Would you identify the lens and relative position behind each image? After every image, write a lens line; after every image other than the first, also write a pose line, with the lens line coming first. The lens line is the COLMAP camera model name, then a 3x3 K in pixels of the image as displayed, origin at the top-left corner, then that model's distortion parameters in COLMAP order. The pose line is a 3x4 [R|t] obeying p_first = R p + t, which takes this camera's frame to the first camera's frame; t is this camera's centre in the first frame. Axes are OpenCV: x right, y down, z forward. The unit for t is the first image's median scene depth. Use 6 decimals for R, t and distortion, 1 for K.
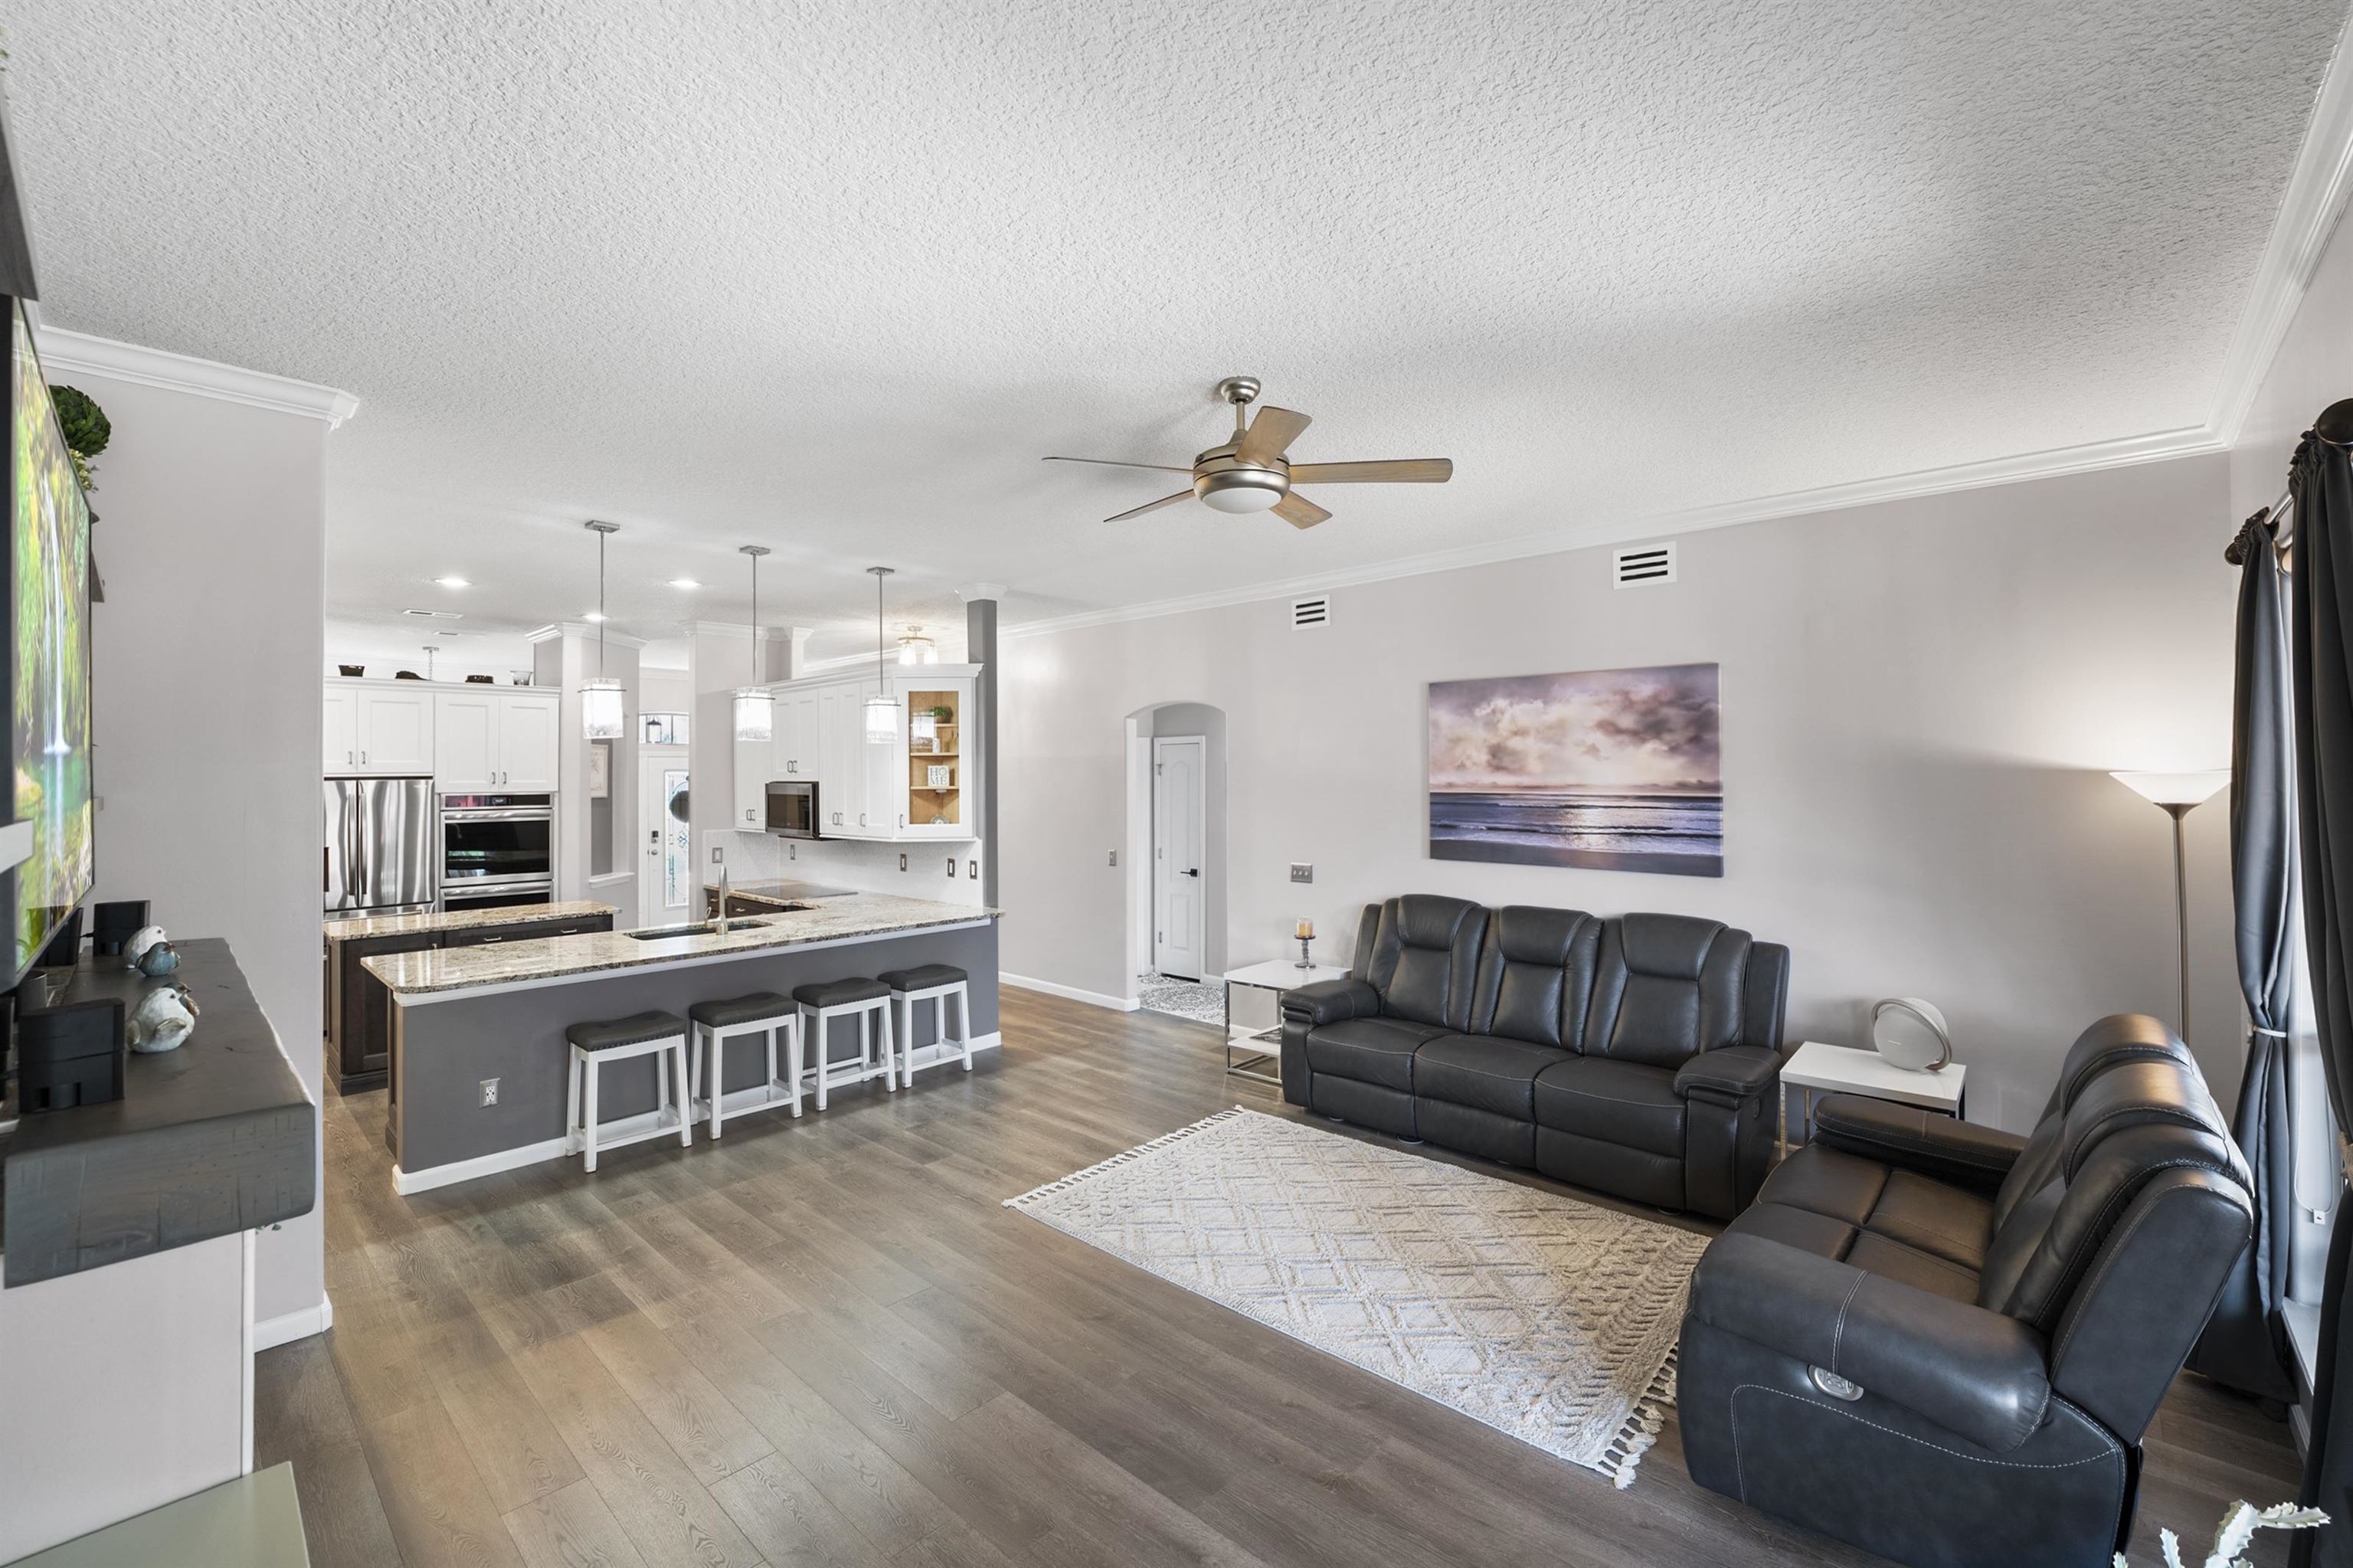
lens RADIAL K [[983.4, 0, 1176.4], [0, 983.4, 771.6], [0, 0, 1]] dist [-0.012617, 0.000443]
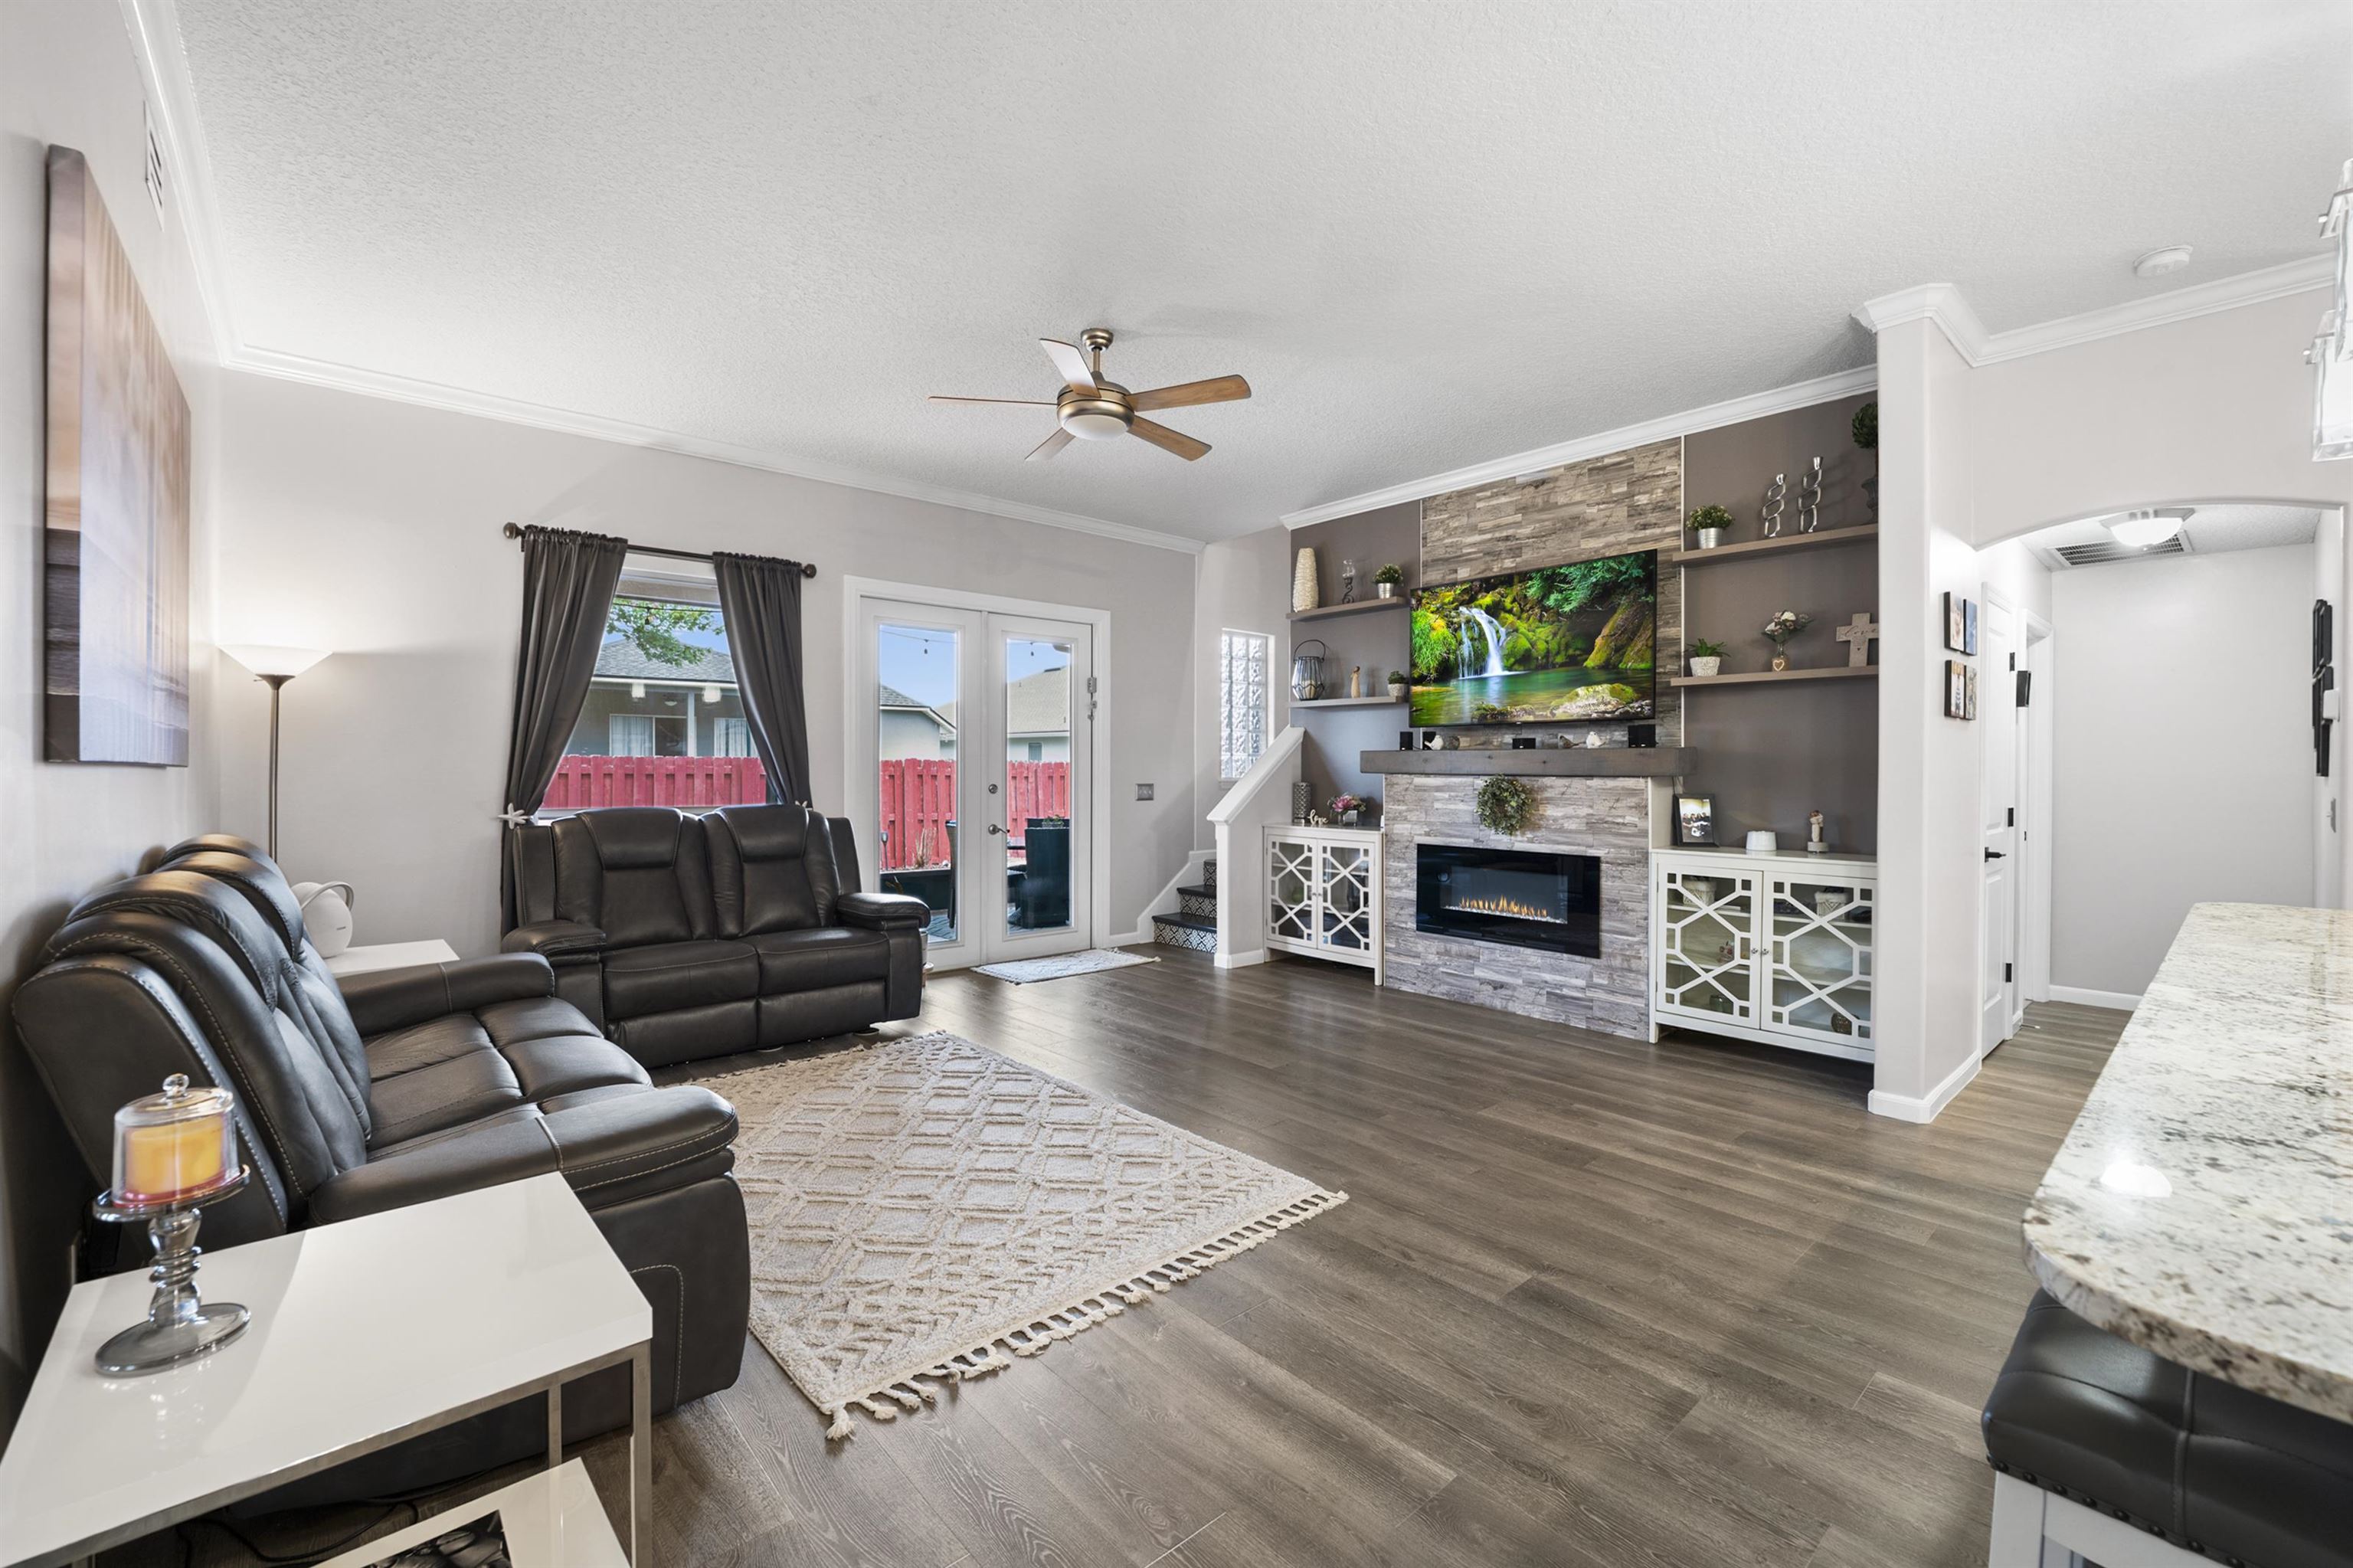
lens RADIAL K [[983.4, 0, 1164.7], [0, 983.4, 774.9], [0, 0, 1]] dist [-0.012617, 0.000443]
pose [[-0.994048, -0.000282, 0.108946, -0.099830], [-0.000102, 0.999999, 0.001654, 0.104425], [-0.108946, 0.001633, -0.994046, 1.430607]]
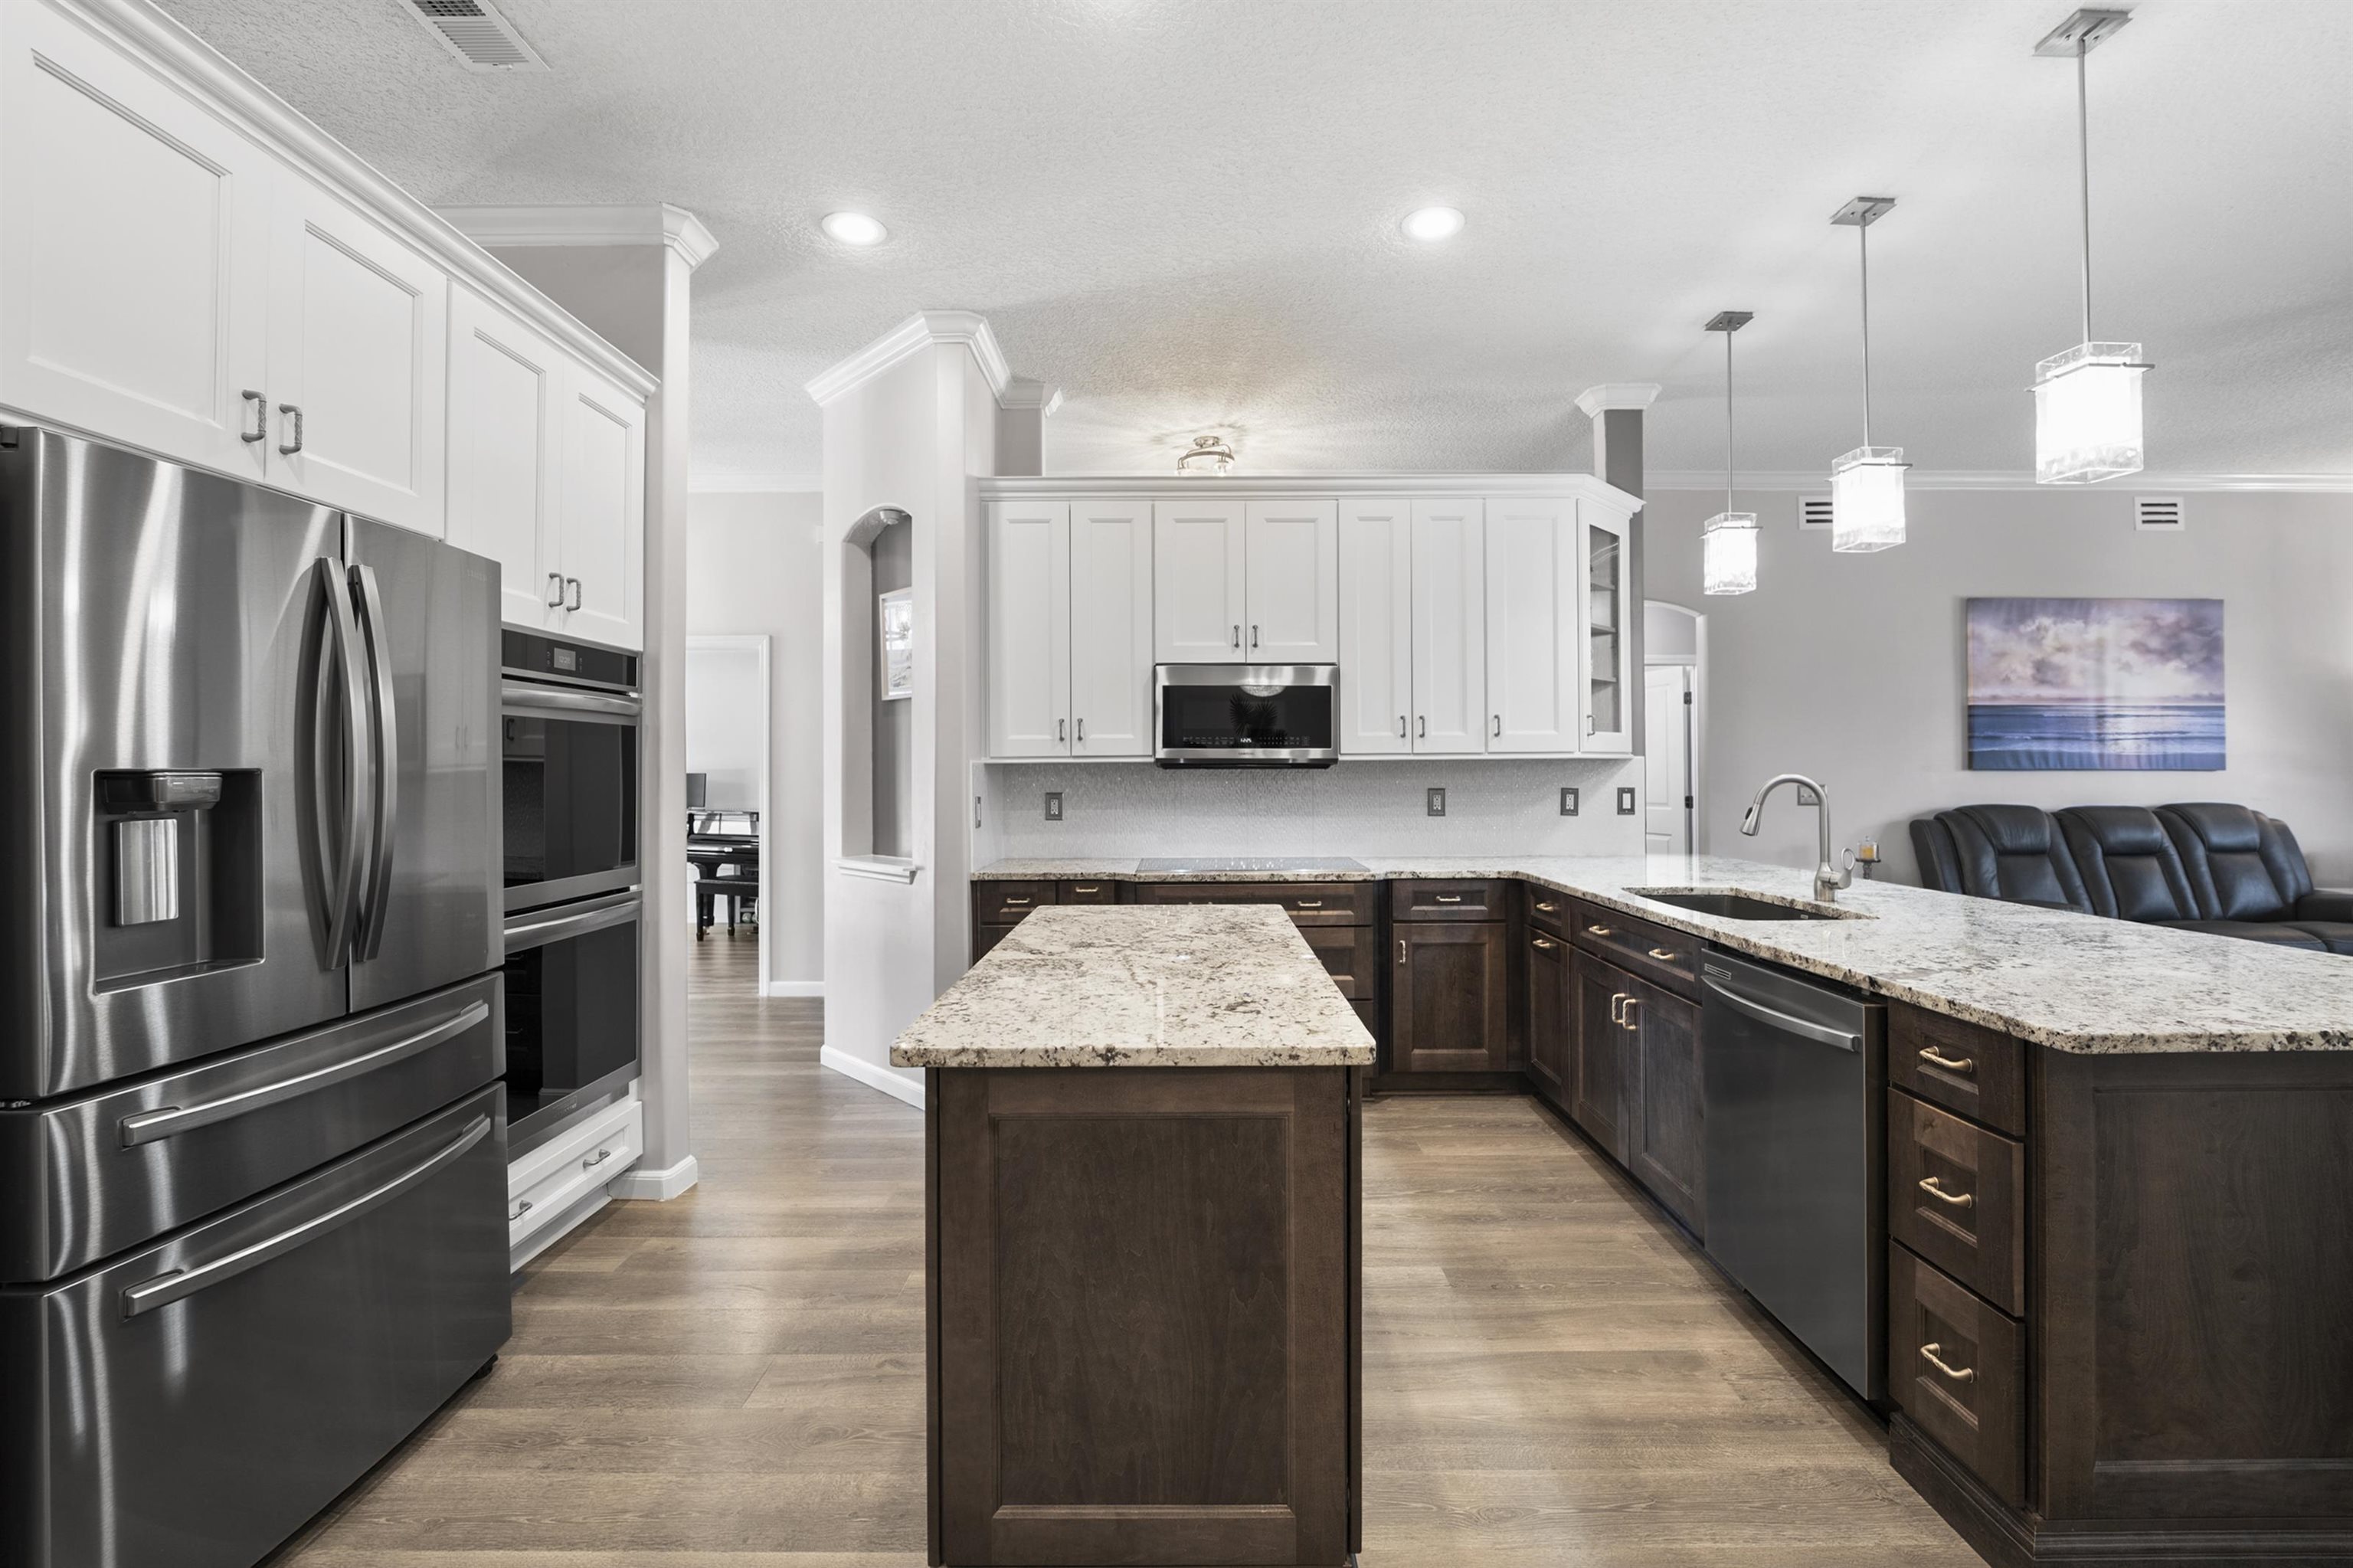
lens RADIAL K [[983.4, 0, 1184.2], [0, 983.4, 759.9], [0, 0, 1]] dist [-0.012617, 0.000443]
pose [[0.735624, 0.008730, 0.677334, -1.180119], [-0.004161, 0.999956, -0.008368, 0.103325], [-0.677377, 0.003338, 0.735628, 0.926288]]
